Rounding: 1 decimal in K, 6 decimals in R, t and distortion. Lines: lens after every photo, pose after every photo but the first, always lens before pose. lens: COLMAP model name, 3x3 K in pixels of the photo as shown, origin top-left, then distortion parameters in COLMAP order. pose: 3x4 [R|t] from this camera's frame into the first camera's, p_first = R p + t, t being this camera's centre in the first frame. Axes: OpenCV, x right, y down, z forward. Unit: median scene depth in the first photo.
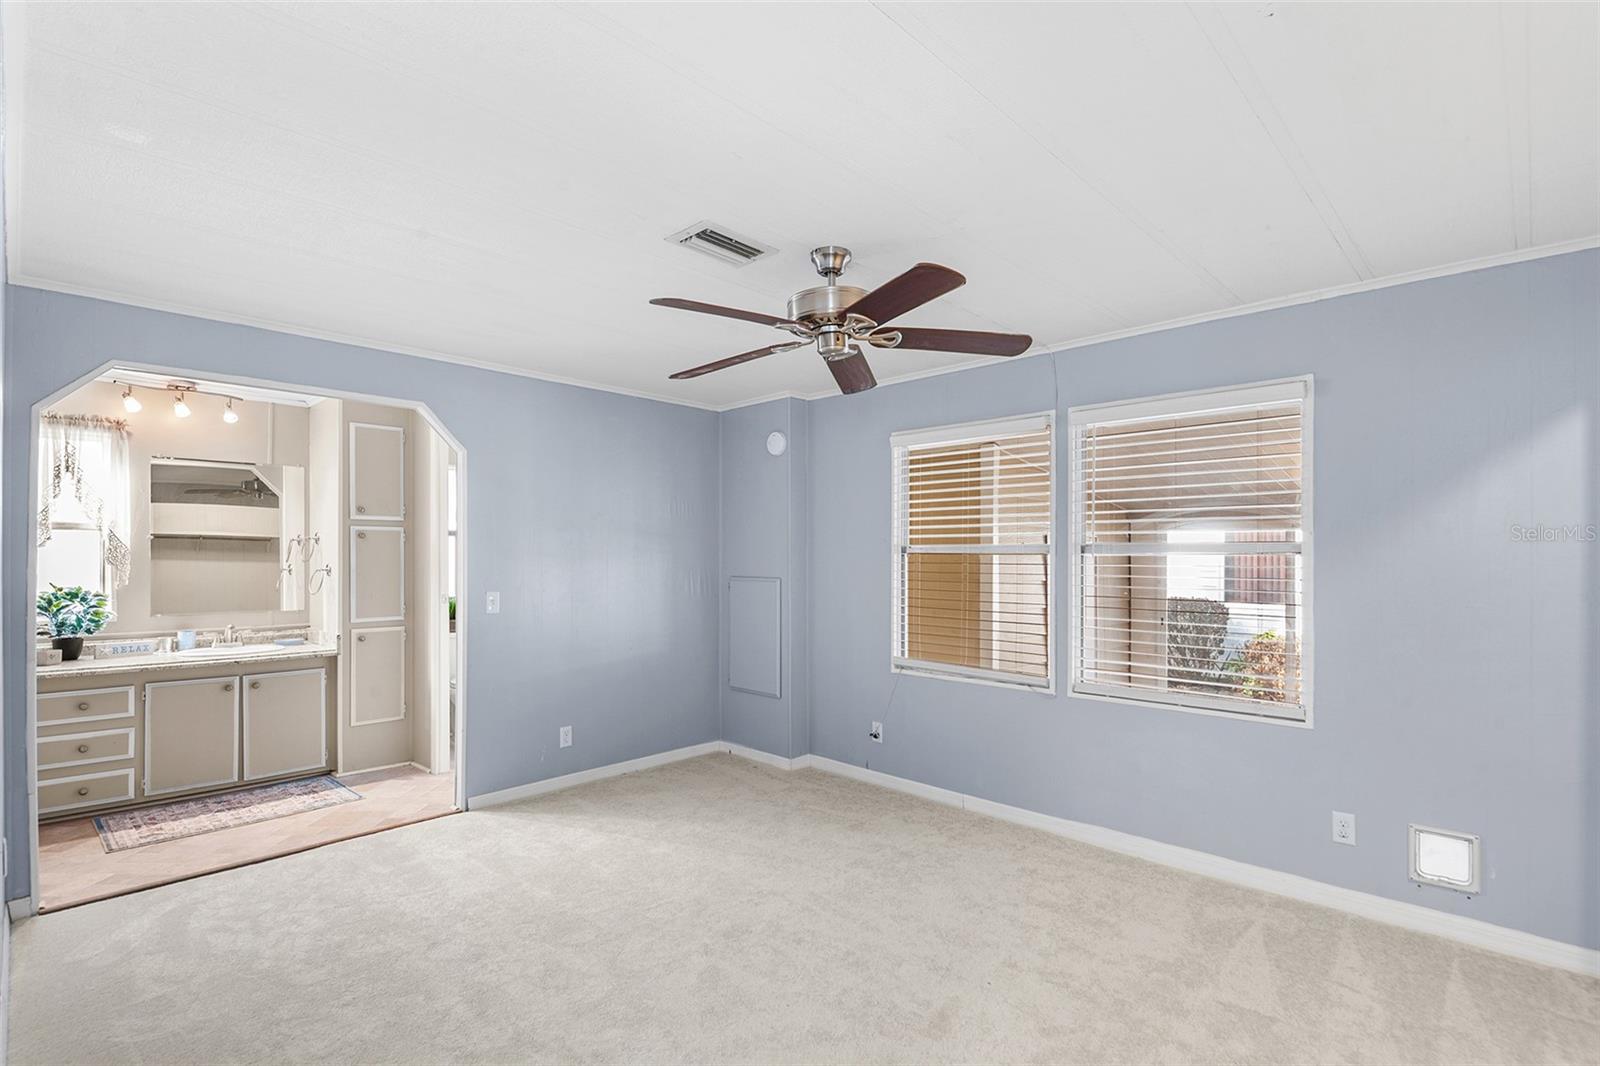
lens RADIAL K [[754.8, 0, 796.5], [0, 754.8, 547.9], [0, 0, 1]] dist [0.008973, -0.014432]
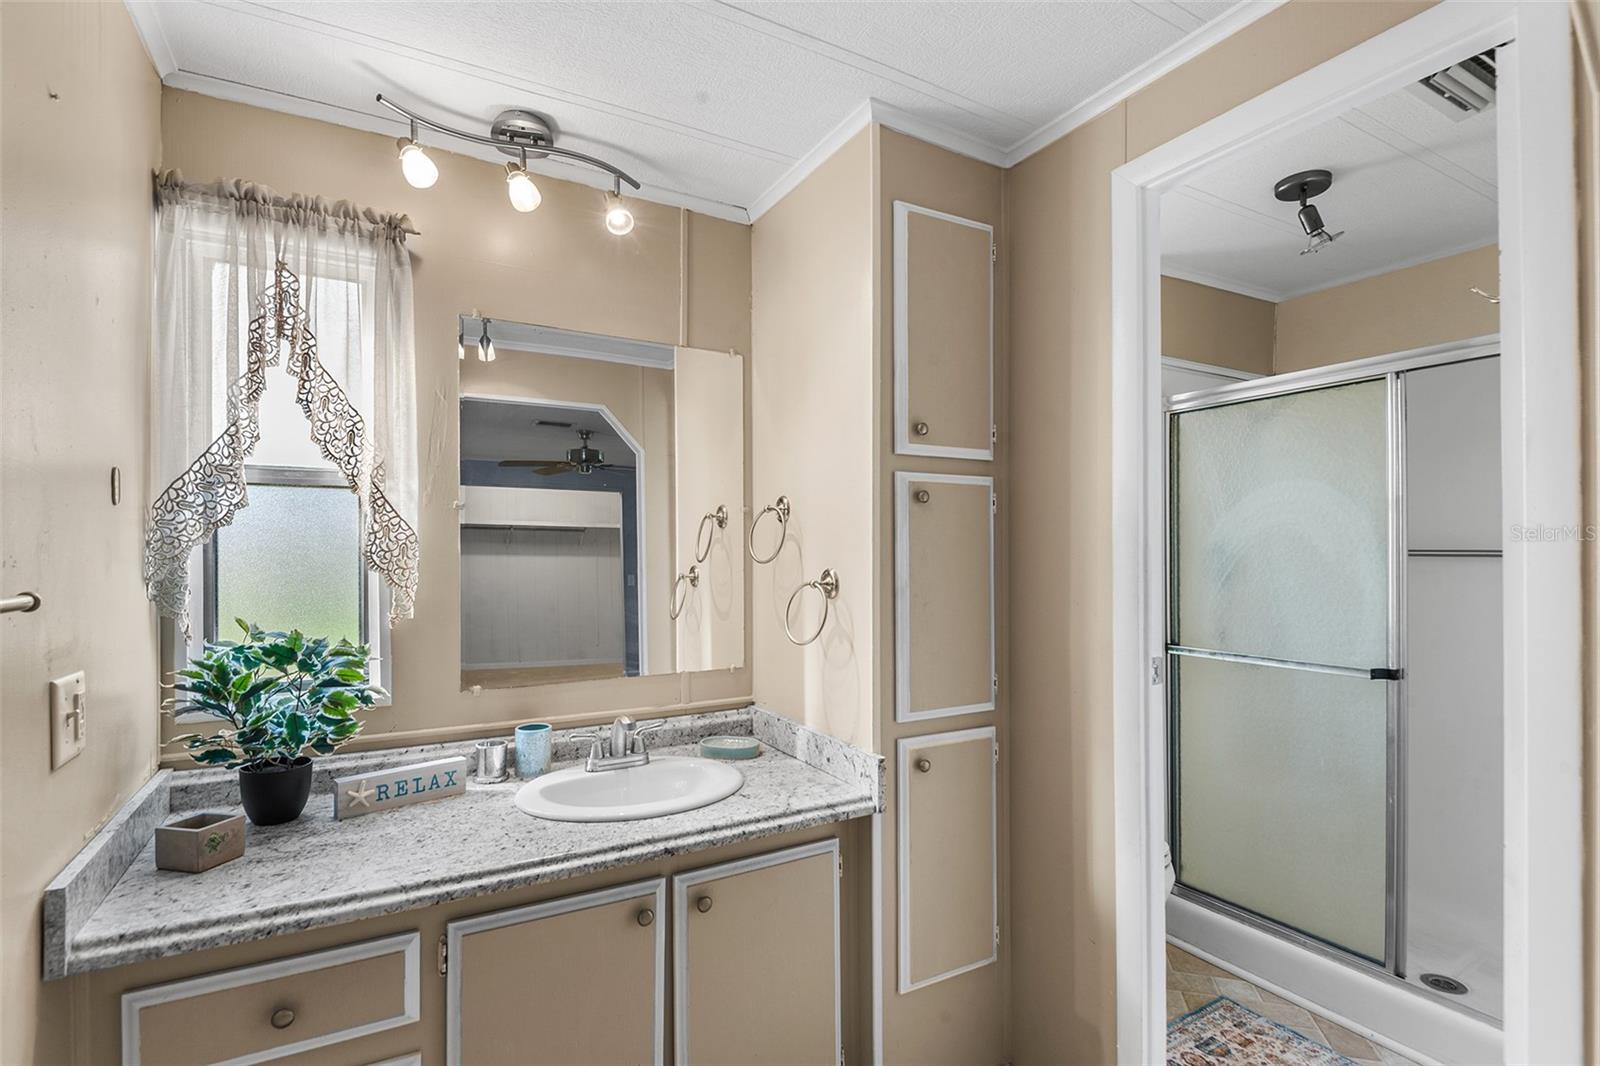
lens RADIAL K [[754.8, 0, 799.7], [0, 754.8, 545.6], [0, 0, 1]] dist [0.008973, -0.014432]
pose [[0.958645, -0.000854, -0.284605, -0.582373], [0.002195, 0.999988, 0.004391, 0.007766], [0.284597, -0.004834, 0.958635, 0.681732]]
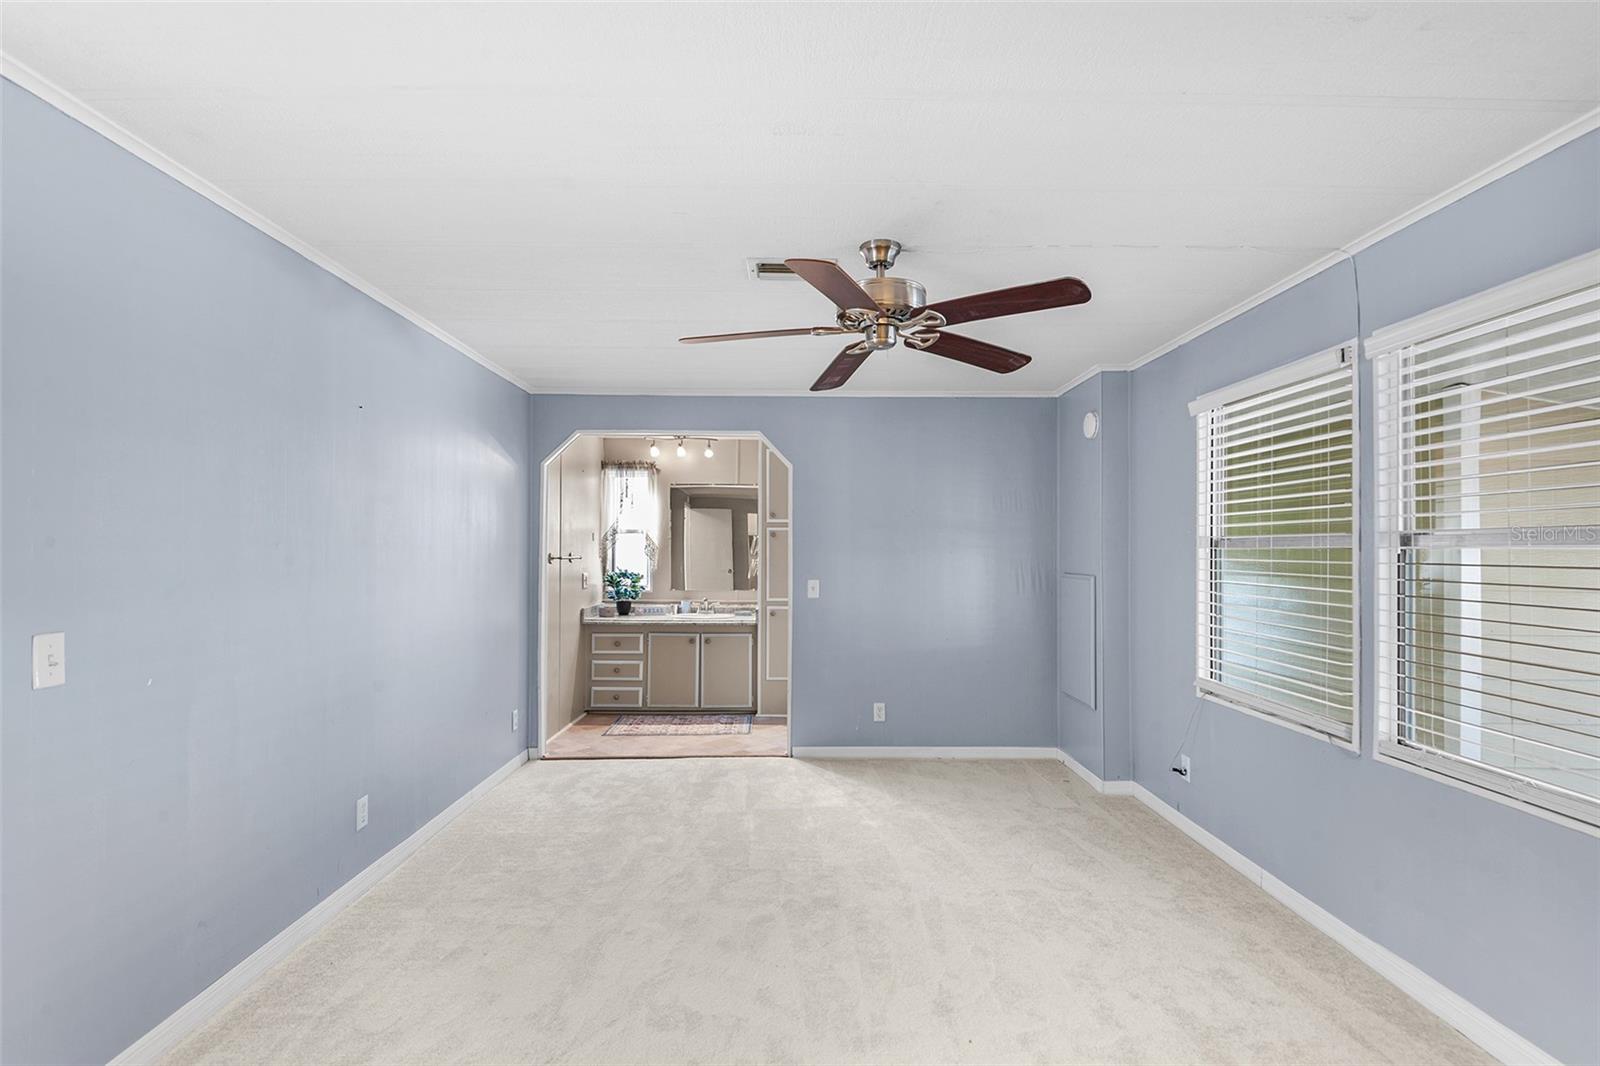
lens RADIAL K [[754.8, 0, 802.3], [0, 754.8, 536.6], [0, 0, 1]] dist [0.008973, -0.014432]
pose [[0.695624, -0.012076, -0.718305, 0.434761], [0.005550, 0.999919, -0.011436, 0.002856], [0.718385, 0.003968, 0.695634, 0.147778]]
